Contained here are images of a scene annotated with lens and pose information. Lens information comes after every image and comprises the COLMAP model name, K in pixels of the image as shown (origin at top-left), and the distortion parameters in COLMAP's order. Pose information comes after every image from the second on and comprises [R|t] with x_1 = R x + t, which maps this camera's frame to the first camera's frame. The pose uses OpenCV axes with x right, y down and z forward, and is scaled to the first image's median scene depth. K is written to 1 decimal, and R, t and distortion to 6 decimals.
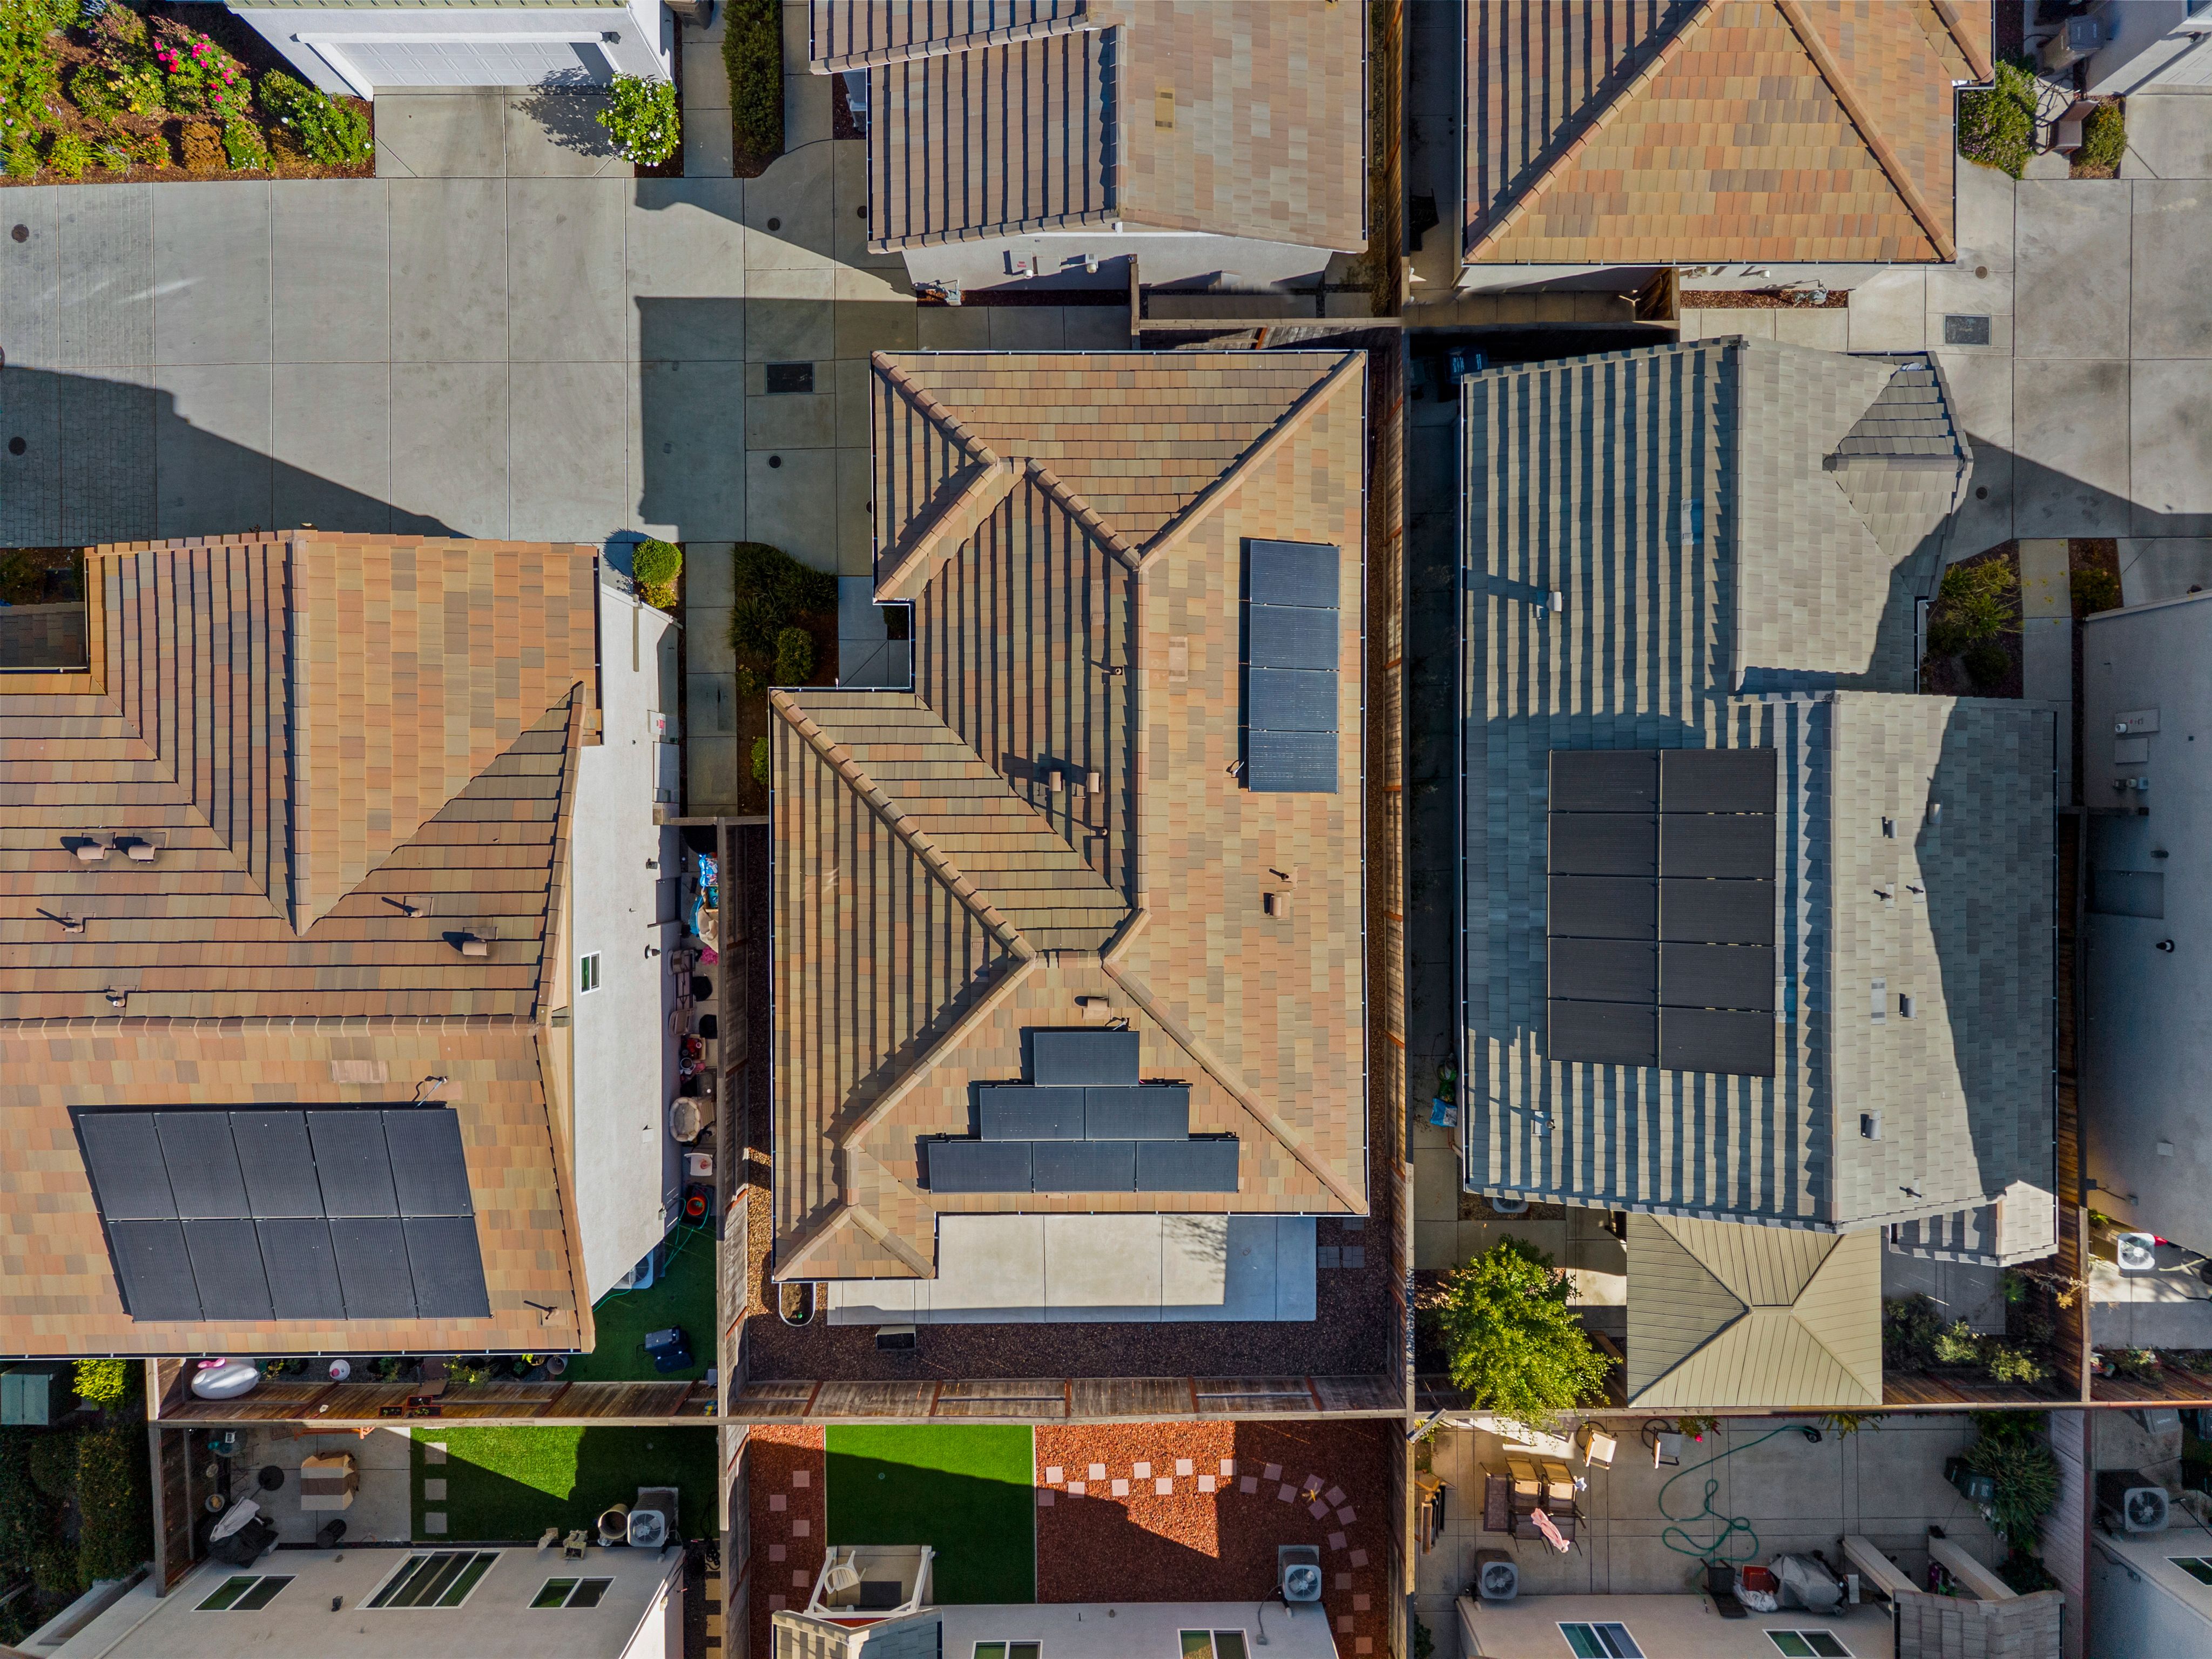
lens RADIAL K [[1531.0, 0, 1106.0], [0, 1531.0, 829.5], [0, 0, 1]] dist [0.086886, -0.138407]
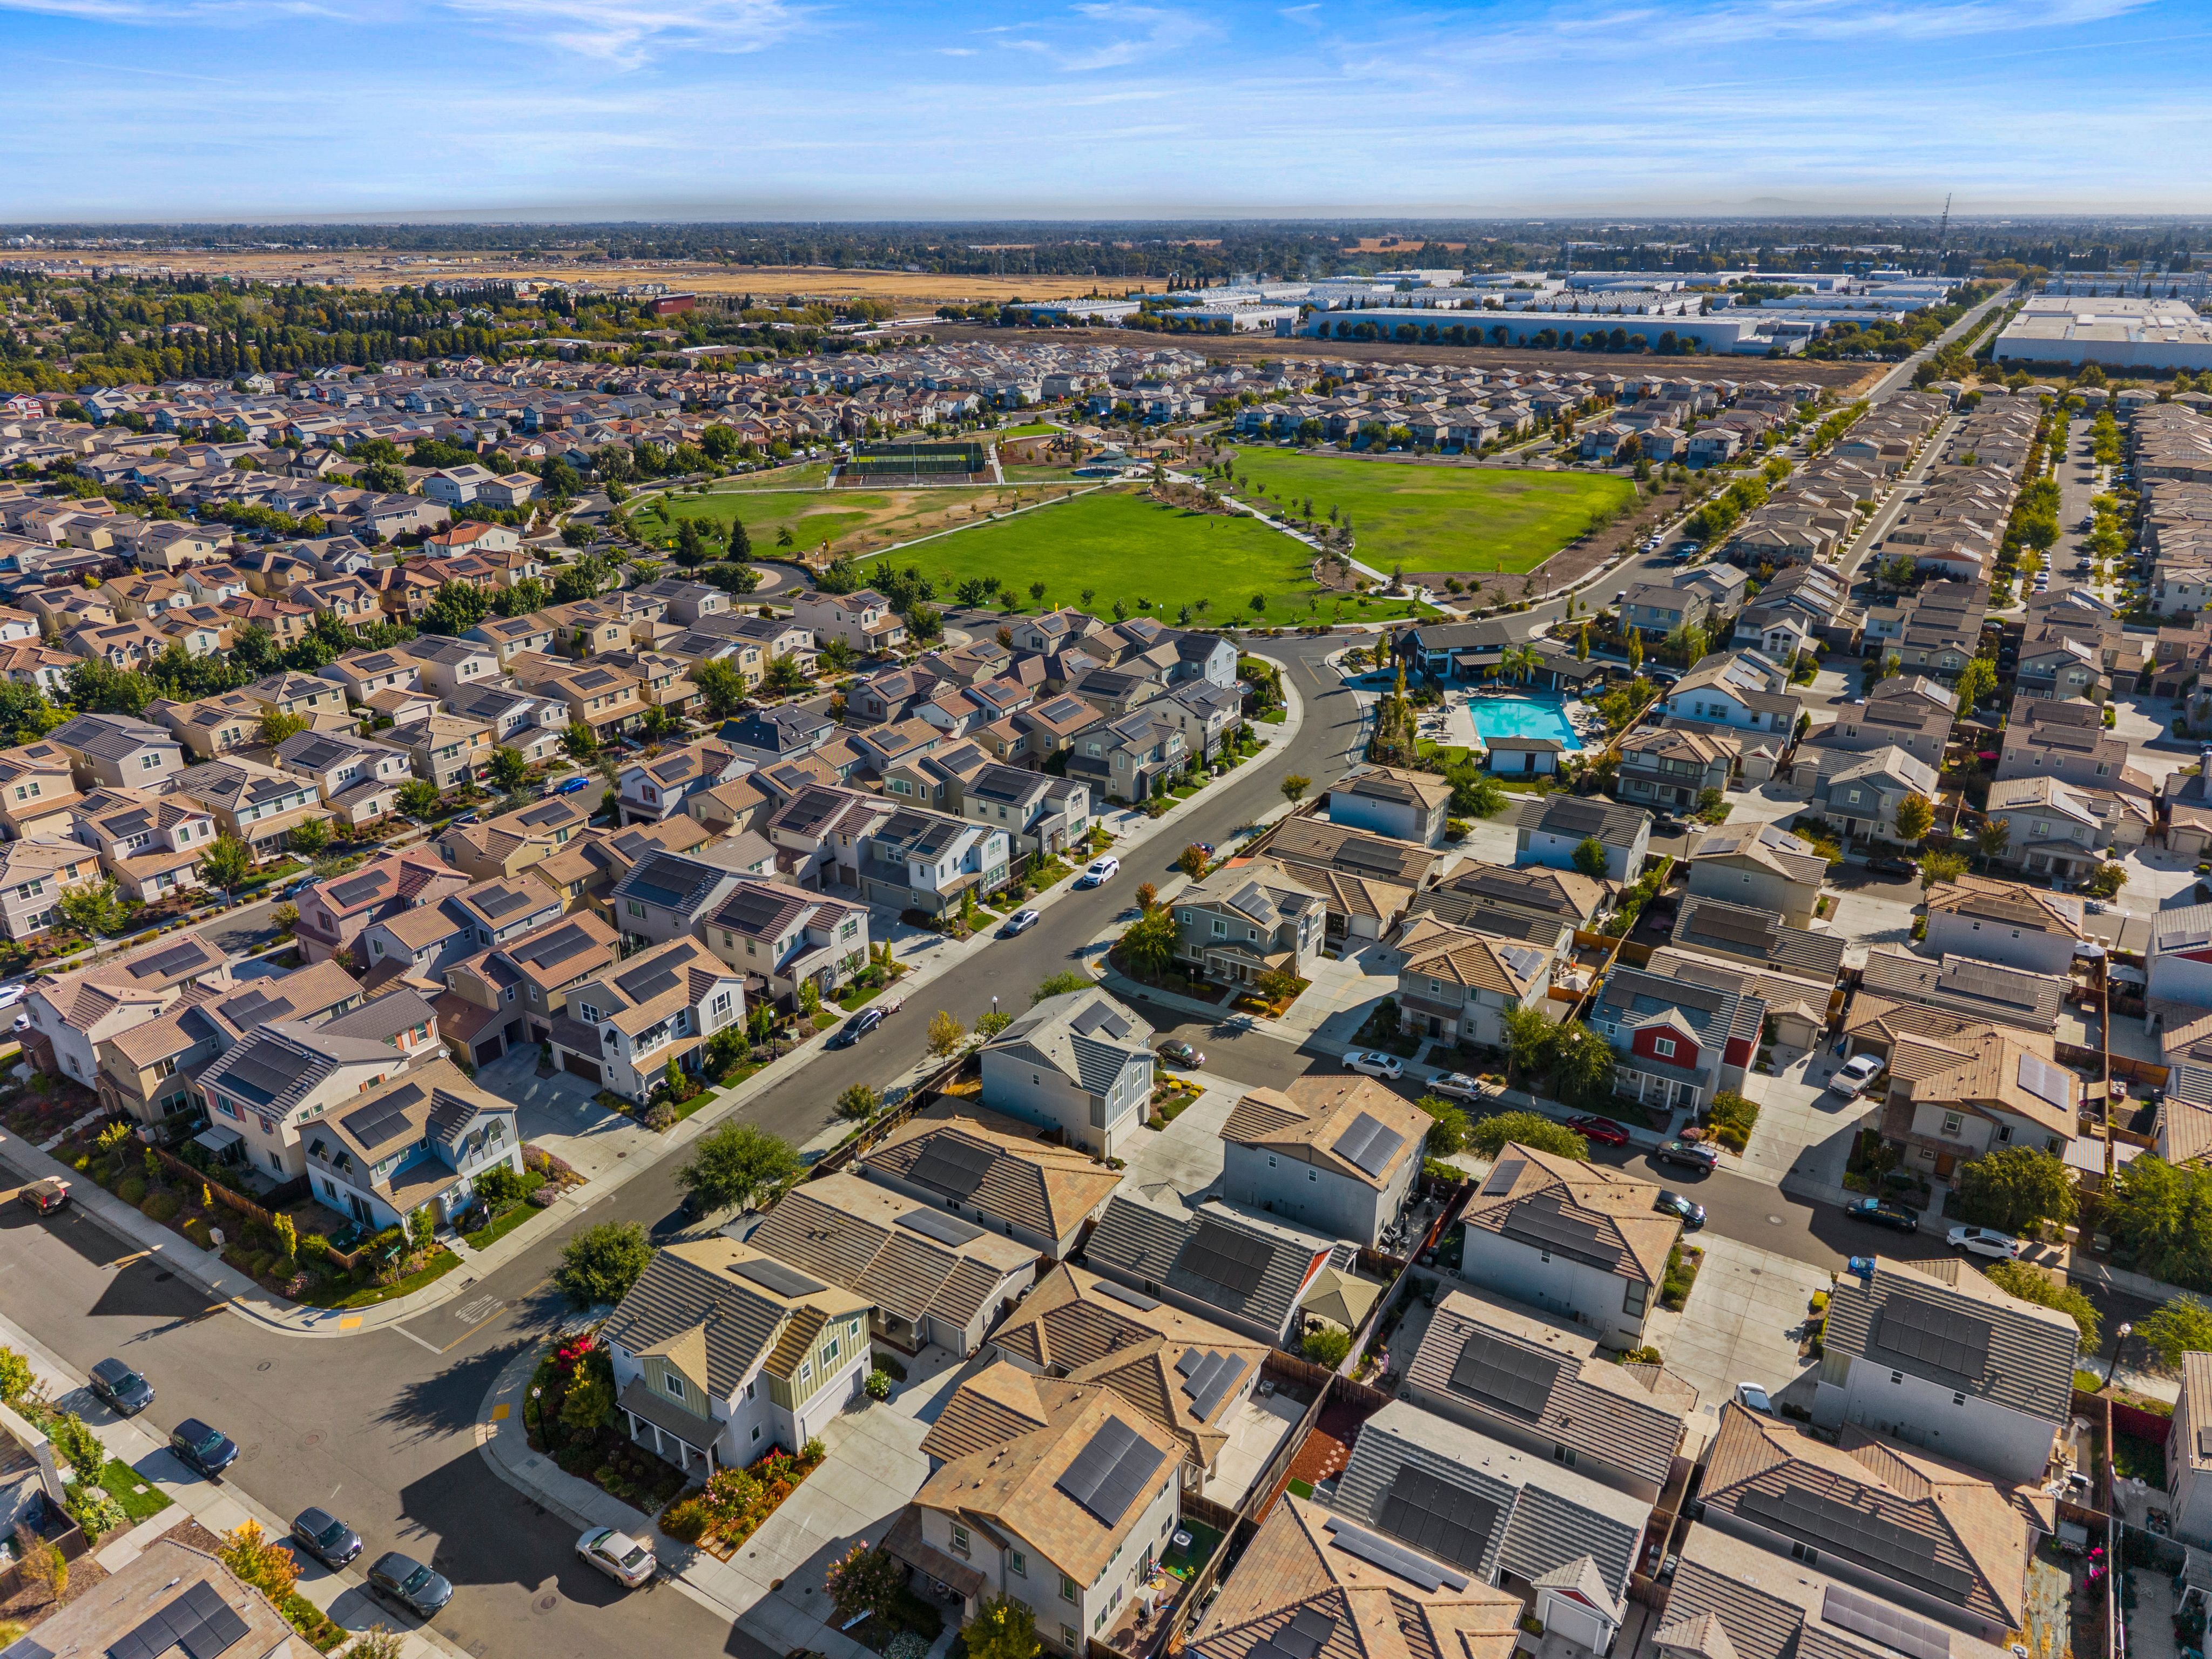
lens RADIAL K [[1496.5, 0, 1106.0], [0, 1496.5, 829.5], [0, 0, 1]] dist [0.032842, -0.035564]
pose [[0.531646, -0.329079, 0.780423, -2.372090], [0.846748, 0.185560, -0.498583, 1.457264], [0.019258, 0.925891, 0.377299, -1.417464]]
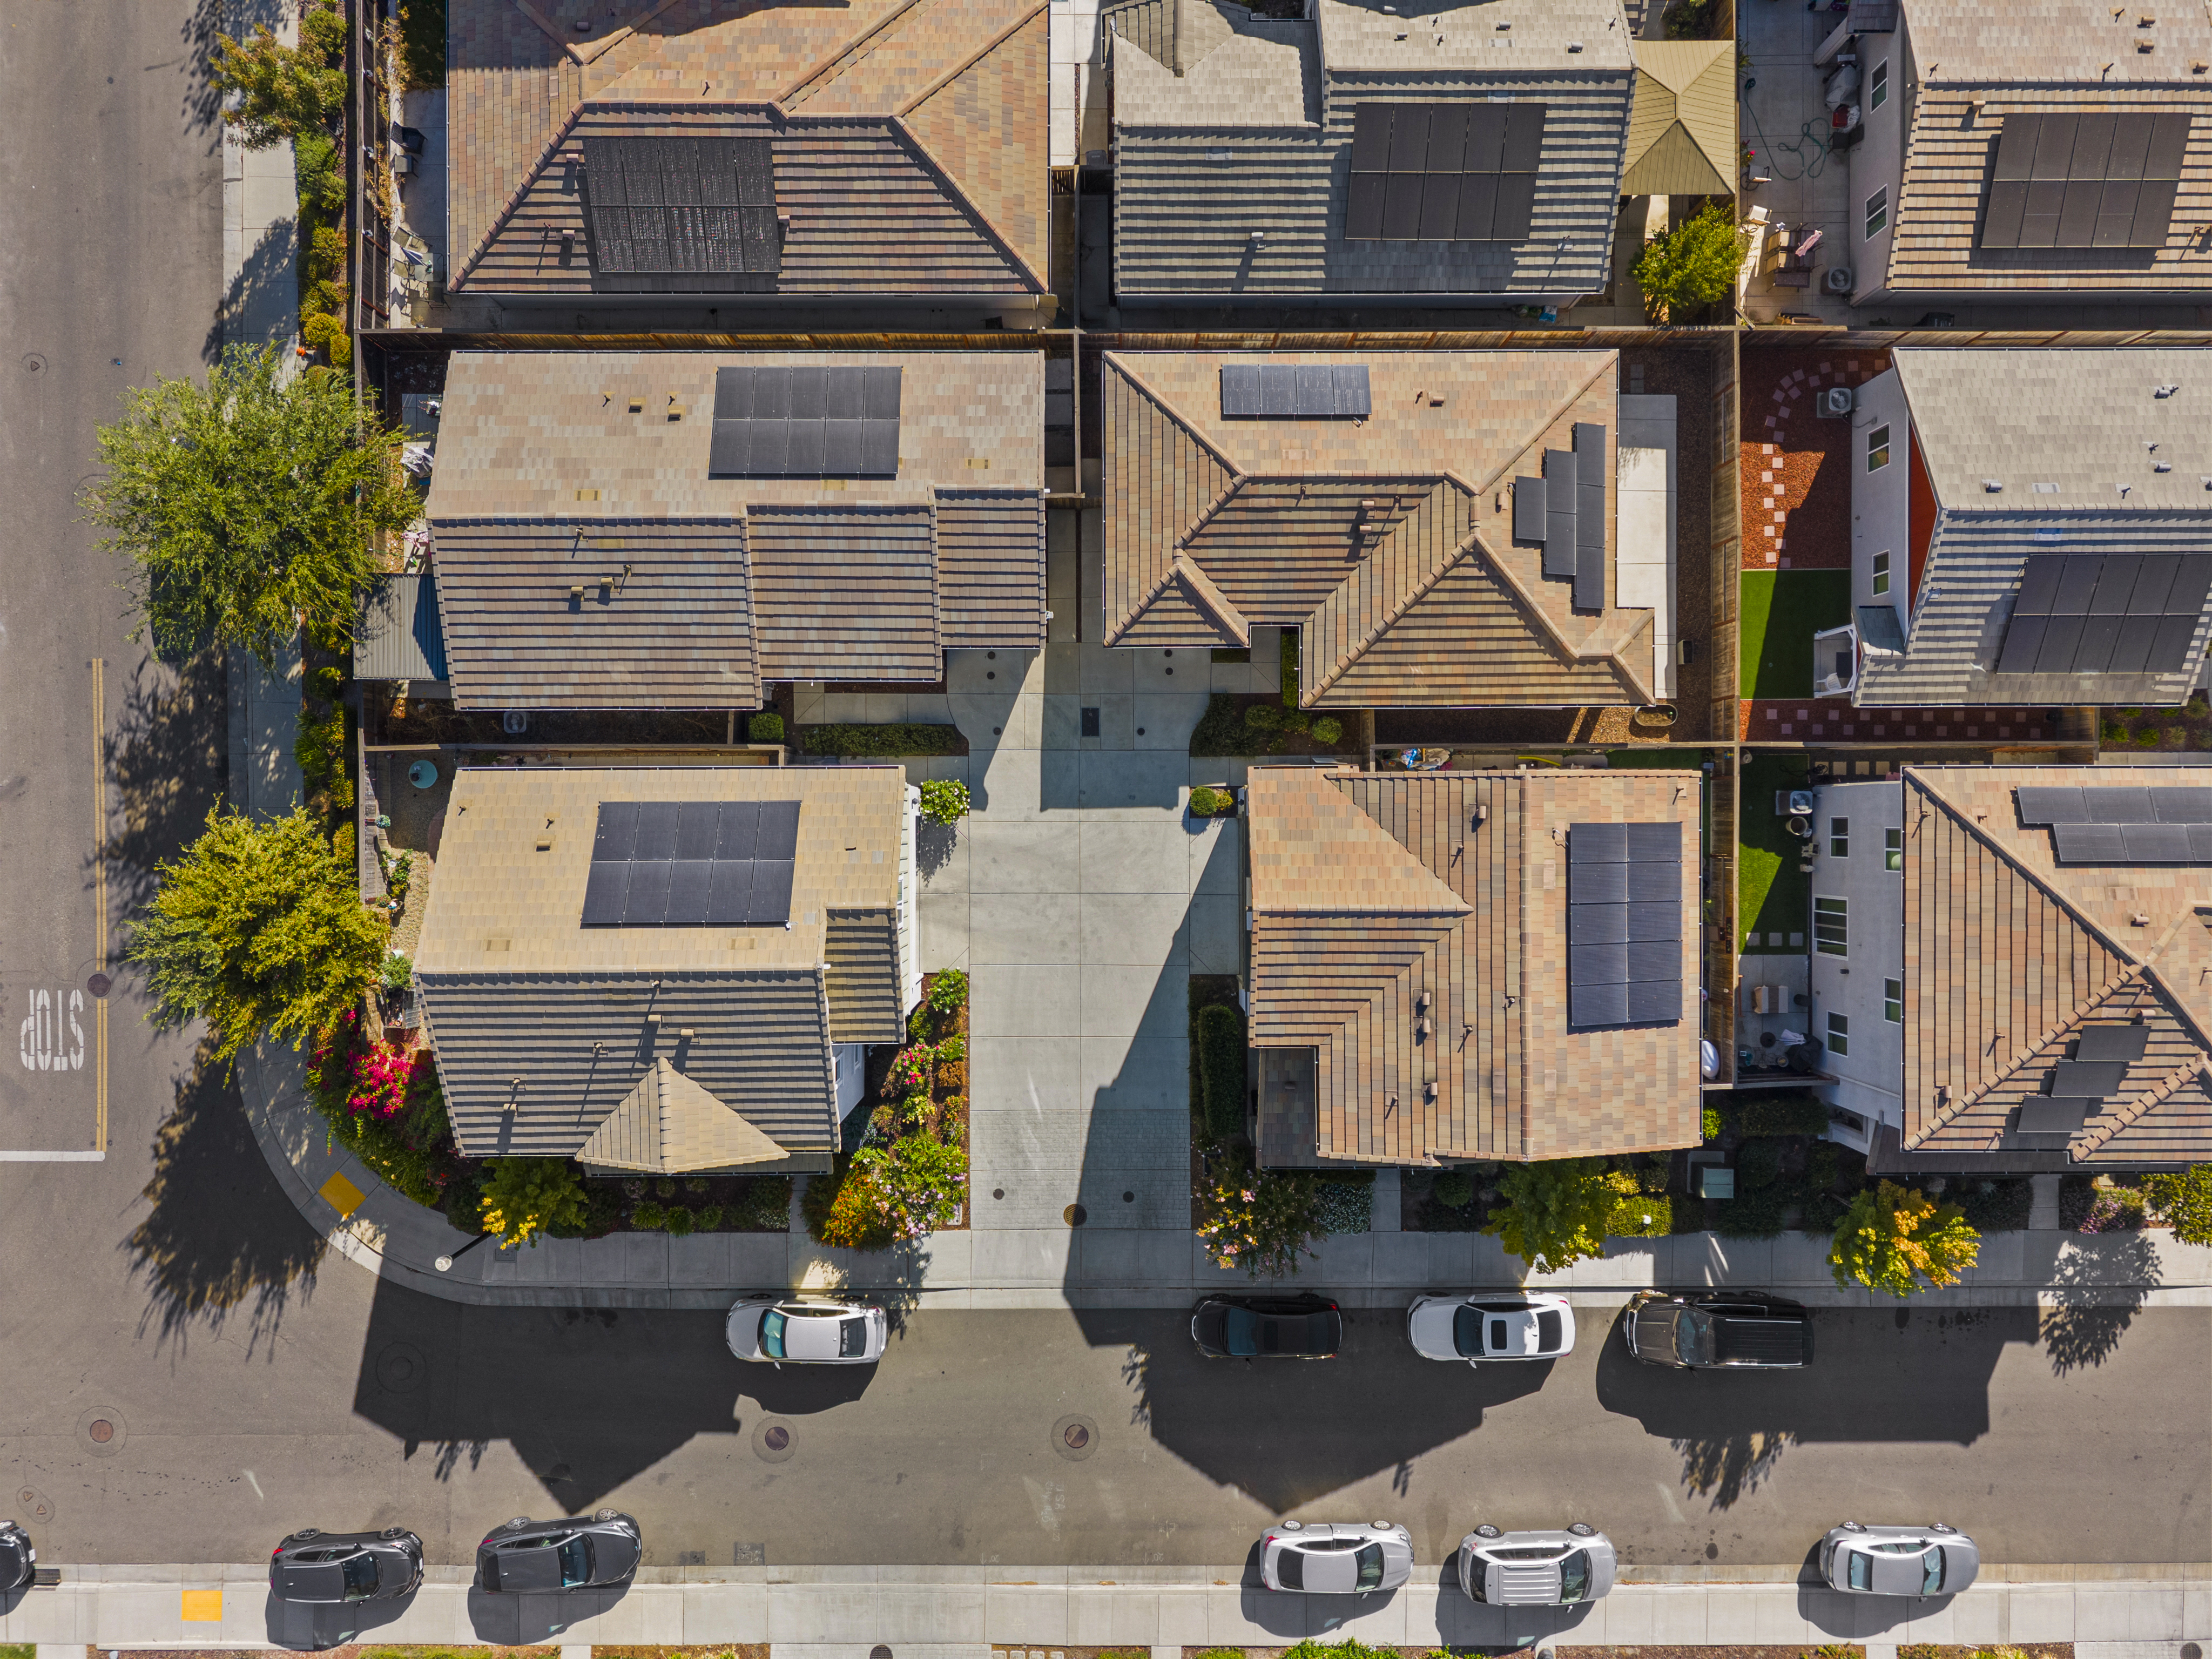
lens RADIAL K [[1496.5, 0, 1106.0], [0, 1496.5, 829.5], [0, 0, 1]] dist [0.032842, -0.035564]
pose [[0.003266, -0.999869, -0.015842, -0.340208], [0.999934, 0.003440, -0.010945, -0.298442], [0.010998, -0.015805, 0.999815, -0.671662]]
